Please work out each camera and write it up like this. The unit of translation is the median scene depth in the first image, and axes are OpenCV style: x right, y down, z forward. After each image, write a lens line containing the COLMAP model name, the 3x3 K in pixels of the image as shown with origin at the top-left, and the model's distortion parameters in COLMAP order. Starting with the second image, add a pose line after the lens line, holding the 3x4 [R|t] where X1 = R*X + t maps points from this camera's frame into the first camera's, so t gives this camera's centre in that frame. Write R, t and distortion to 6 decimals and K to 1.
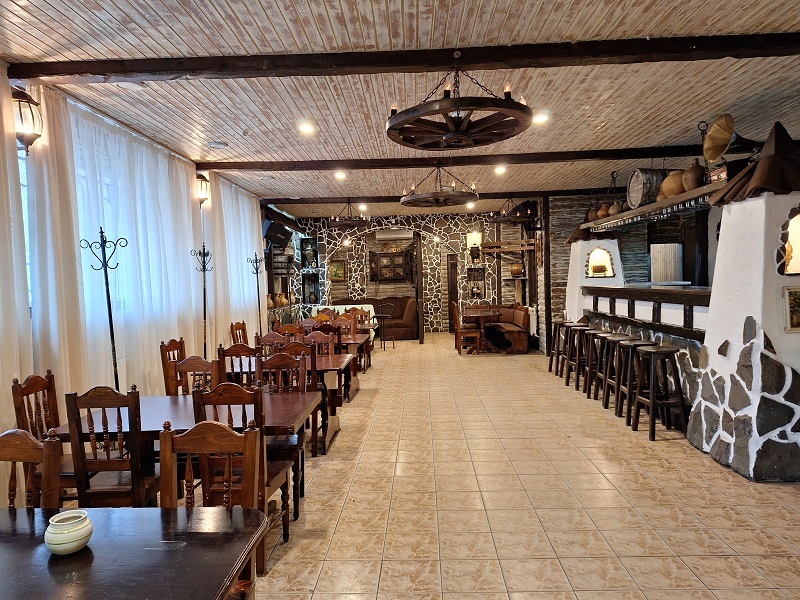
lens RADIAL K [[544.5, 0, 402.1], [0, 544.5, 300.2], [0, 0, 1]] dist [0.091633, -0.096432]
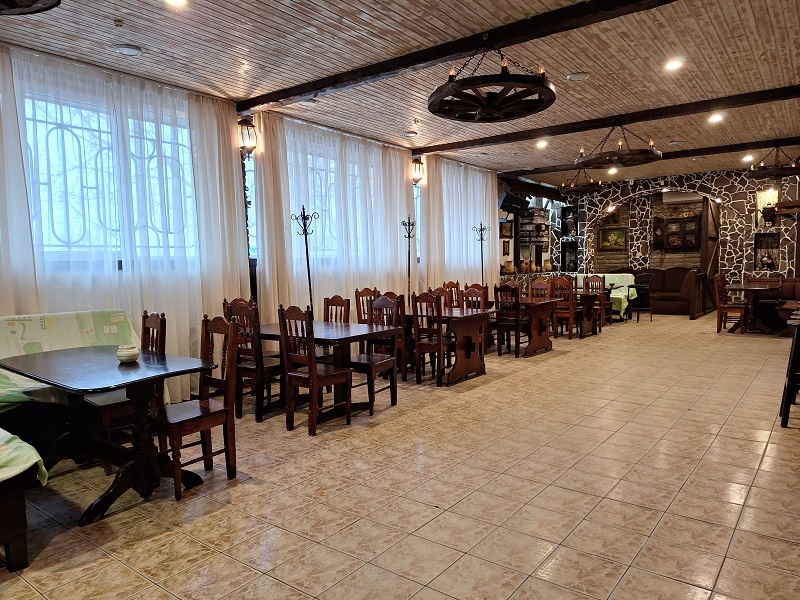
lens RADIAL K [[552.2, 0, 416.3], [0, 552.2, 302.2], [0, 0, 1]] dist [0.140526, -0.184838]
pose [[0.820983, 0.056735, -0.568127, 0.193584], [-0.028040, 0.997856, 0.059129, 0.010003], [0.570264, -0.032614, 0.820814, -0.014642]]
